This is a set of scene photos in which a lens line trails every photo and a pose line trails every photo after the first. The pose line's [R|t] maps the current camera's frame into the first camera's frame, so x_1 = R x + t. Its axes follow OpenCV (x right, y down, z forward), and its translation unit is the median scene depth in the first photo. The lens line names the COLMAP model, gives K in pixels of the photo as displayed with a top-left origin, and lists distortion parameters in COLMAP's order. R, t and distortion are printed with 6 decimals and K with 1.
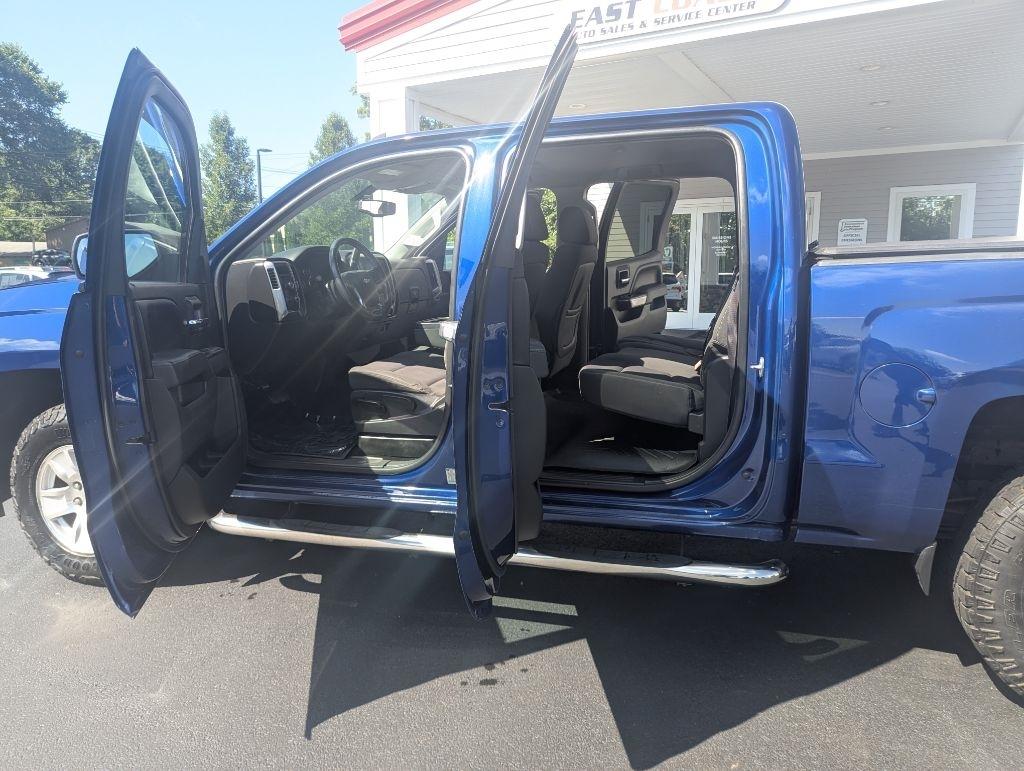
lens RADIAL K [[720.1, 0, 507.0], [0, 720.1, 383.9], [0, 0, 1]] dist [0.050975, -0.041542]
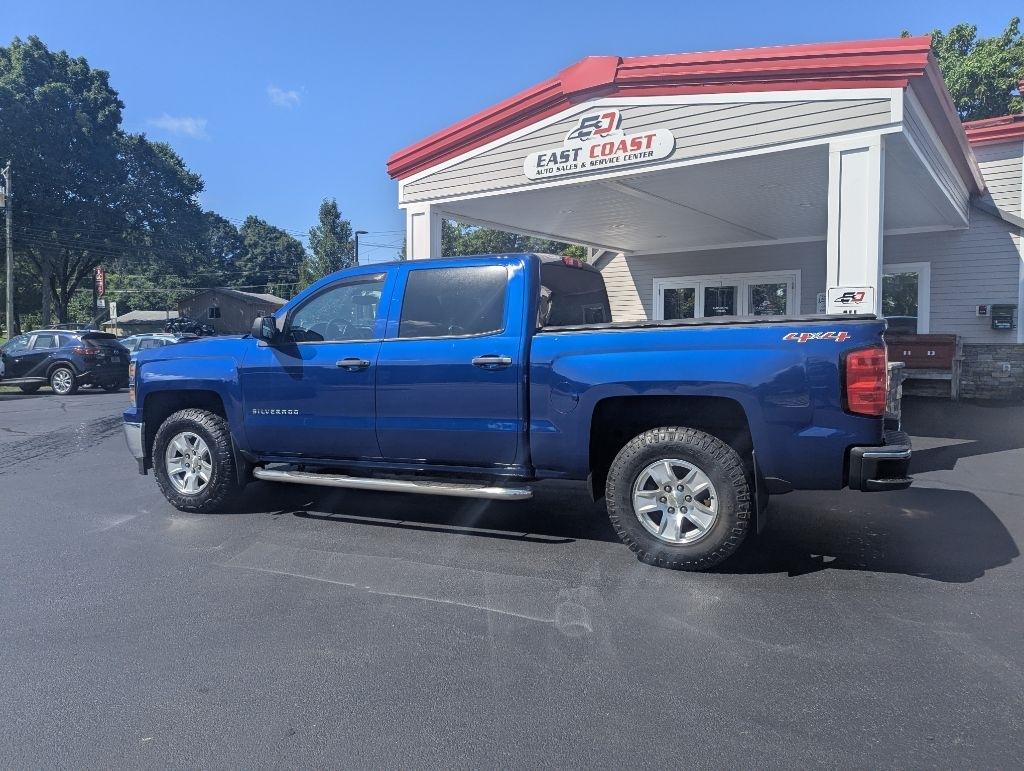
lens RADIAL K [[720.1, 0, 516.8], [0, 720.1, 370.3], [0, 0, 1]] dist [0.050975, -0.041542]
pose [[0.992815, 0.004041, -0.119588, 0.218799], [-0.016691, 0.994335, -0.104972, 0.053215], [0.118486, 0.106214, 0.987259, -0.352719]]
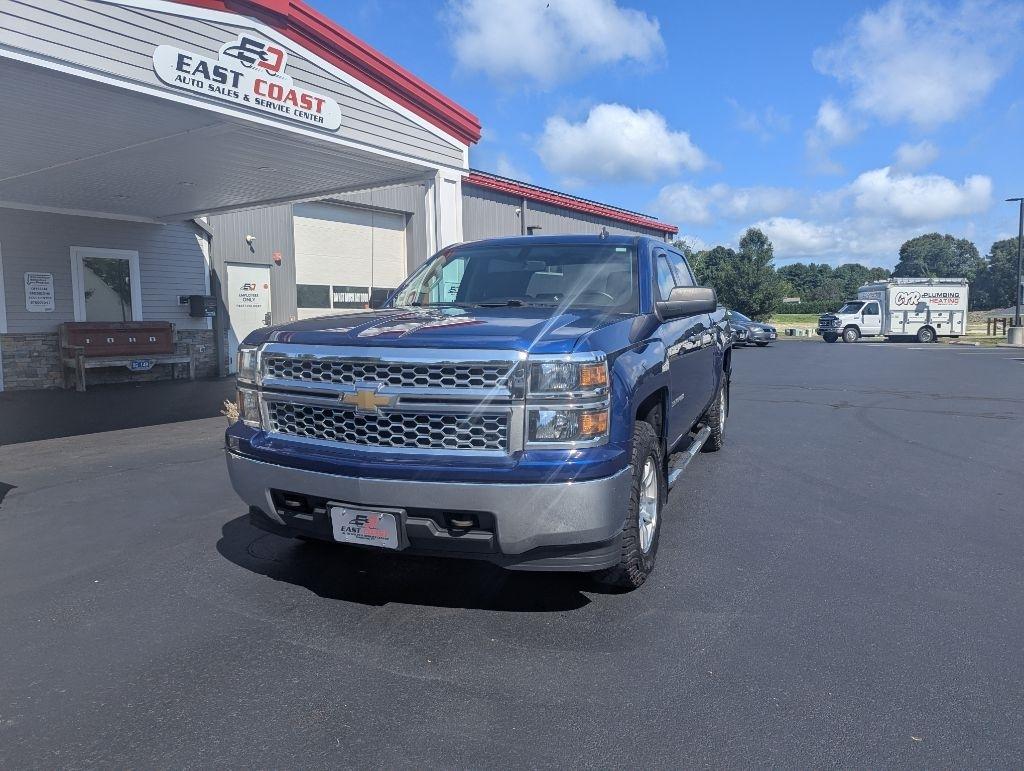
lens RADIAL K [[718.6, 0, 517.1], [0, 718.6, 381.0], [0, 0, 1]] dist [0.056584, -0.046660]
pose [[0.078443, -0.083380, 0.993426, -0.875730], [0.163898, 0.984016, 0.069648, -0.076887], [-0.983354, 0.157357, 0.090855, 0.538458]]
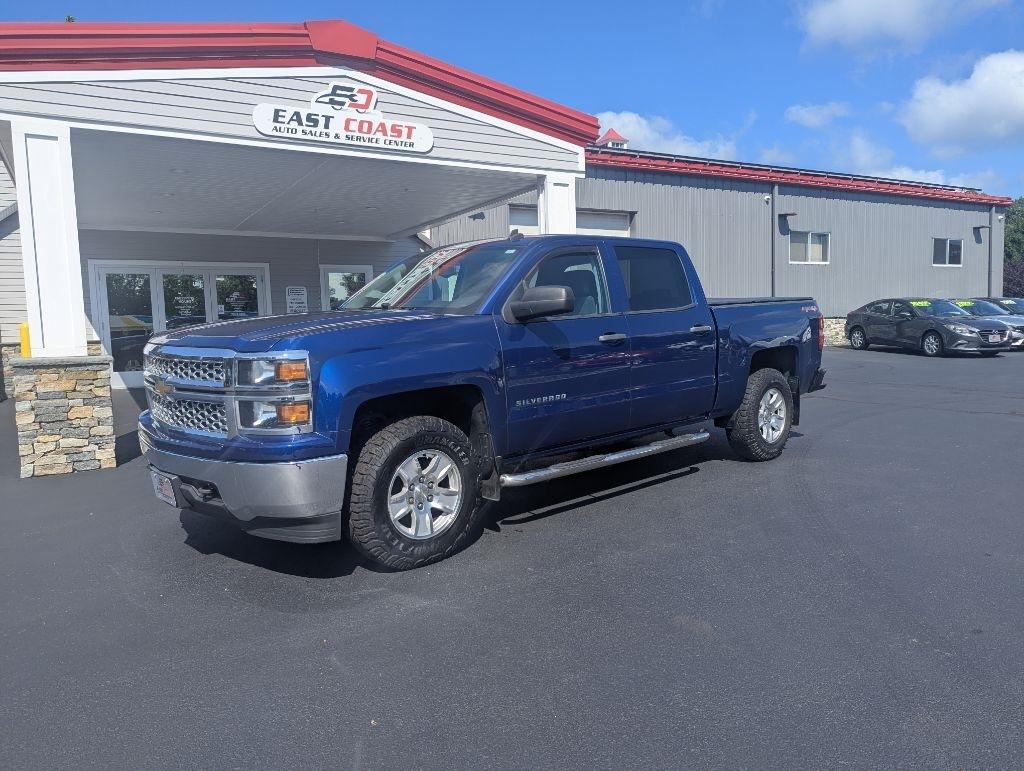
lens RADIAL K [[718.6, 0, 516.9], [0, 718.6, 387.7], [0, 0, 1]] dist [0.056584, -0.046660]
pose [[0.505343, -0.086972, 0.858525, -0.779436], [0.156412, 0.987660, 0.007987, -0.003704], [-0.848625, 0.130247, 0.512710, 0.105343]]
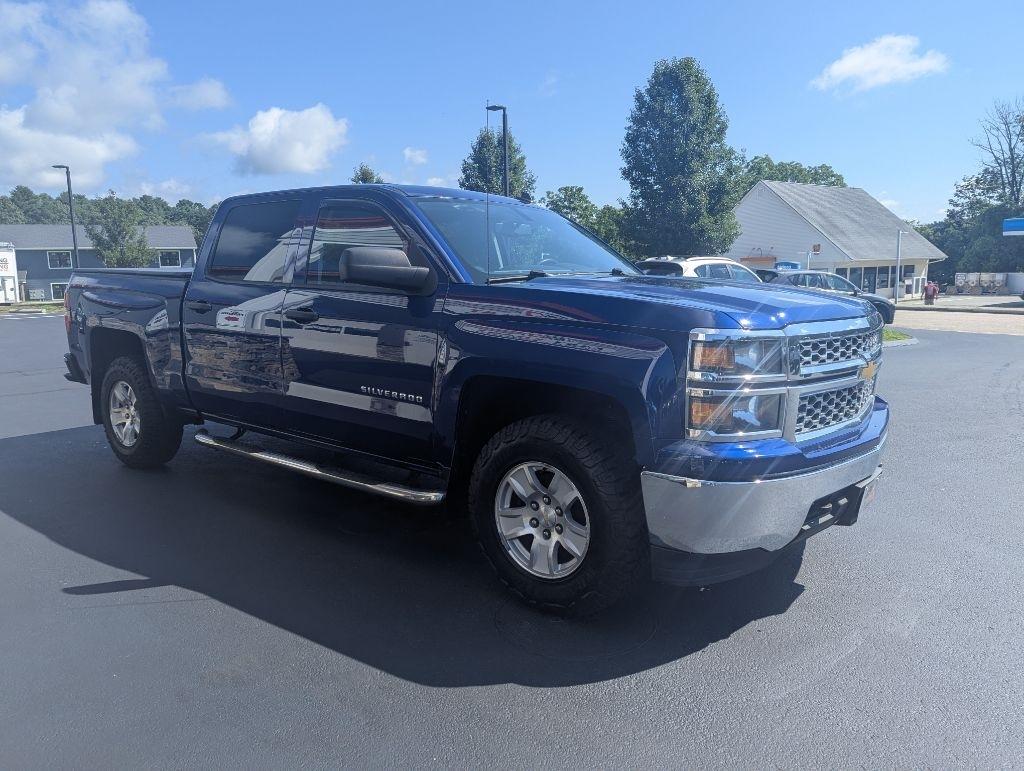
lens RADIAL K [[718.6, 0, 509.0], [0, 718.6, 388.1], [0, 0, 1]] dist [0.056584, -0.046660]
pose [[-0.928040, -0.041533, 0.370158, -0.350172], [0.076800, 0.951075, 0.299263, -0.202262], [-0.364477, 0.306156, -0.879446, 1.214088]]
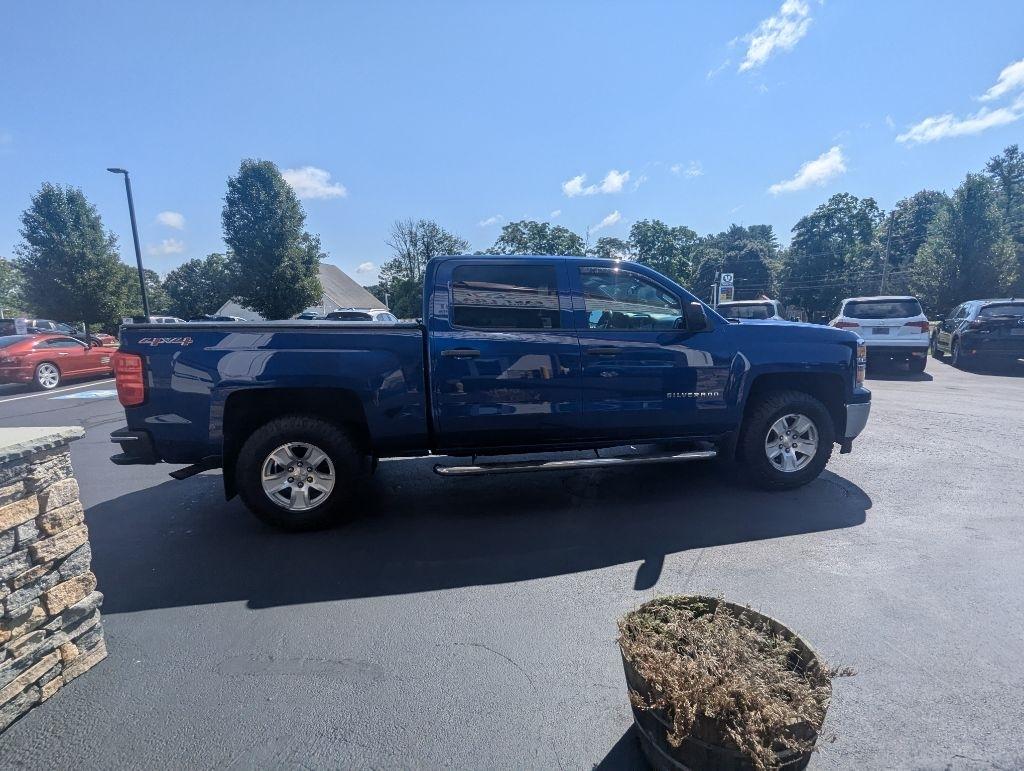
lens RADIAL K [[487.1, 0, 515.1], [0, 487.1, 396.9], [0, 0, 1]] dist [-0.000798, -0.000386]
pose [[-0.894485, 0.103365, -0.434984, 0.402876], [-0.042975, 0.948526, 0.313769, -0.215061], [0.445027, 0.299356, -0.844001, 1.169700]]
